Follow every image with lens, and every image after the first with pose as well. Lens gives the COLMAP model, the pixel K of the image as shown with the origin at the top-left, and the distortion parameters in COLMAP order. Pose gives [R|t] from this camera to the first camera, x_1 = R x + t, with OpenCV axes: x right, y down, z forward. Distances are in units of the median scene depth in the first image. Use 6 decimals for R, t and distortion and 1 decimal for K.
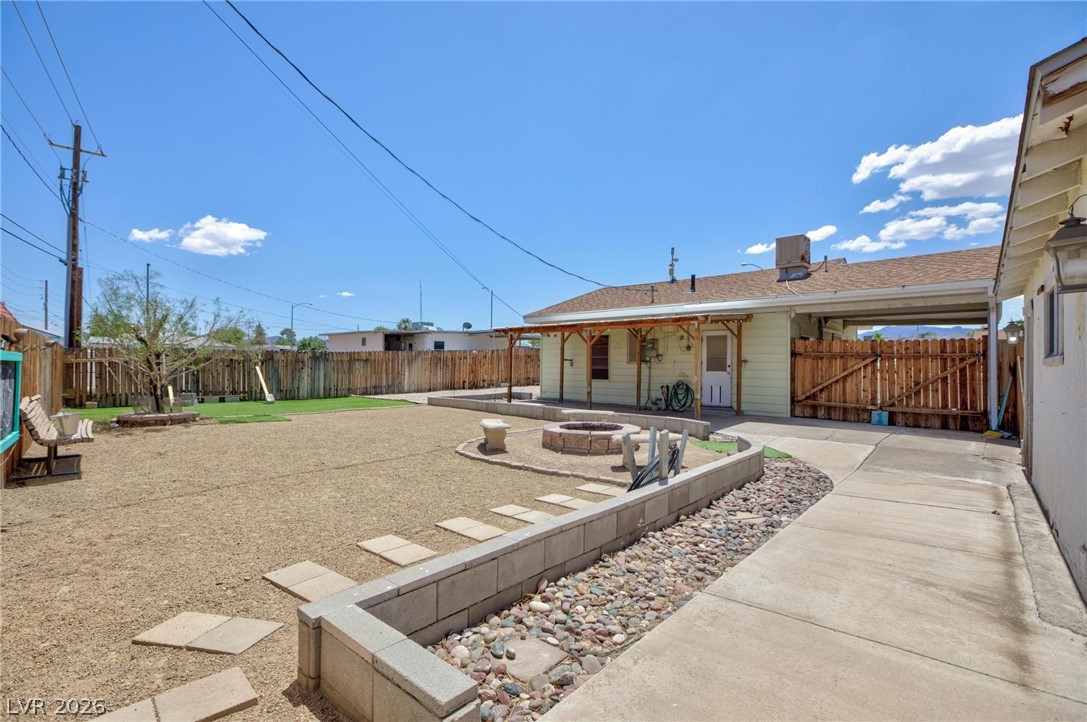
lens RADIAL K [[503.2, 0, 565.0], [0, 503.2, 361.0], [0, 0, 1]] dist [-0.001362, 0.011910]
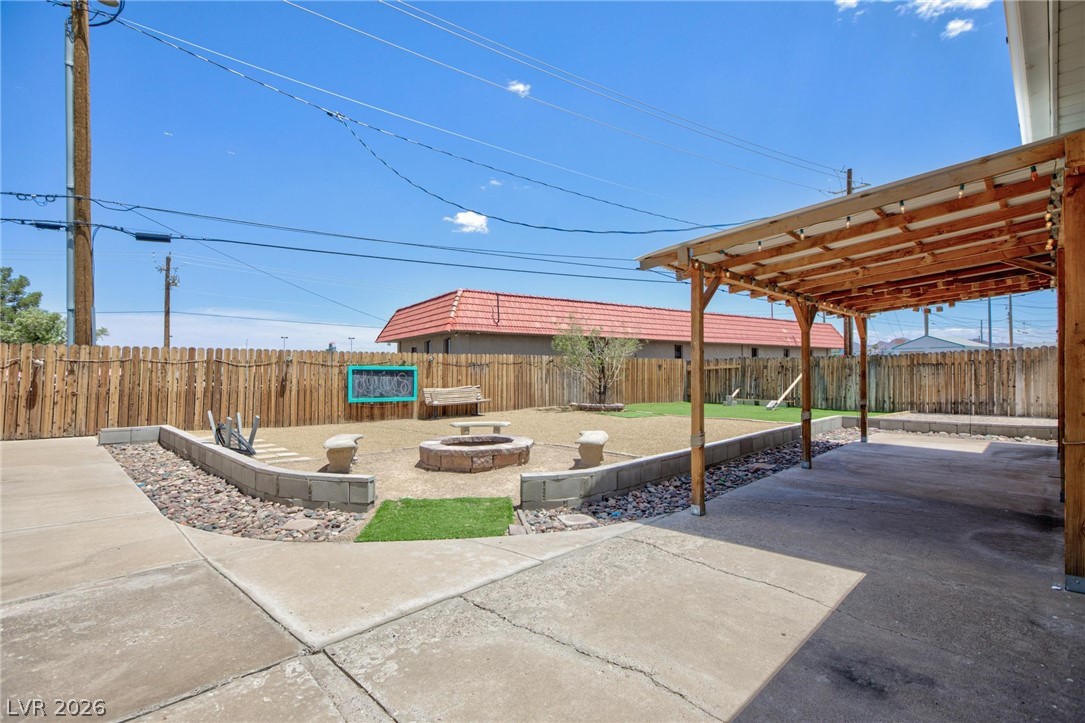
lens RADIAL K [[502.3, 0, 564.0], [0, 502.3, 361.5], [0, 0, 1]] dist [-0.001362, 0.011910]
pose [[-0.064021, -0.020662, -0.997735, 0.370259], [0.008019, 0.999743, -0.021218, 0.005778], [0.997916, -0.009359, -0.063839, 0.566961]]
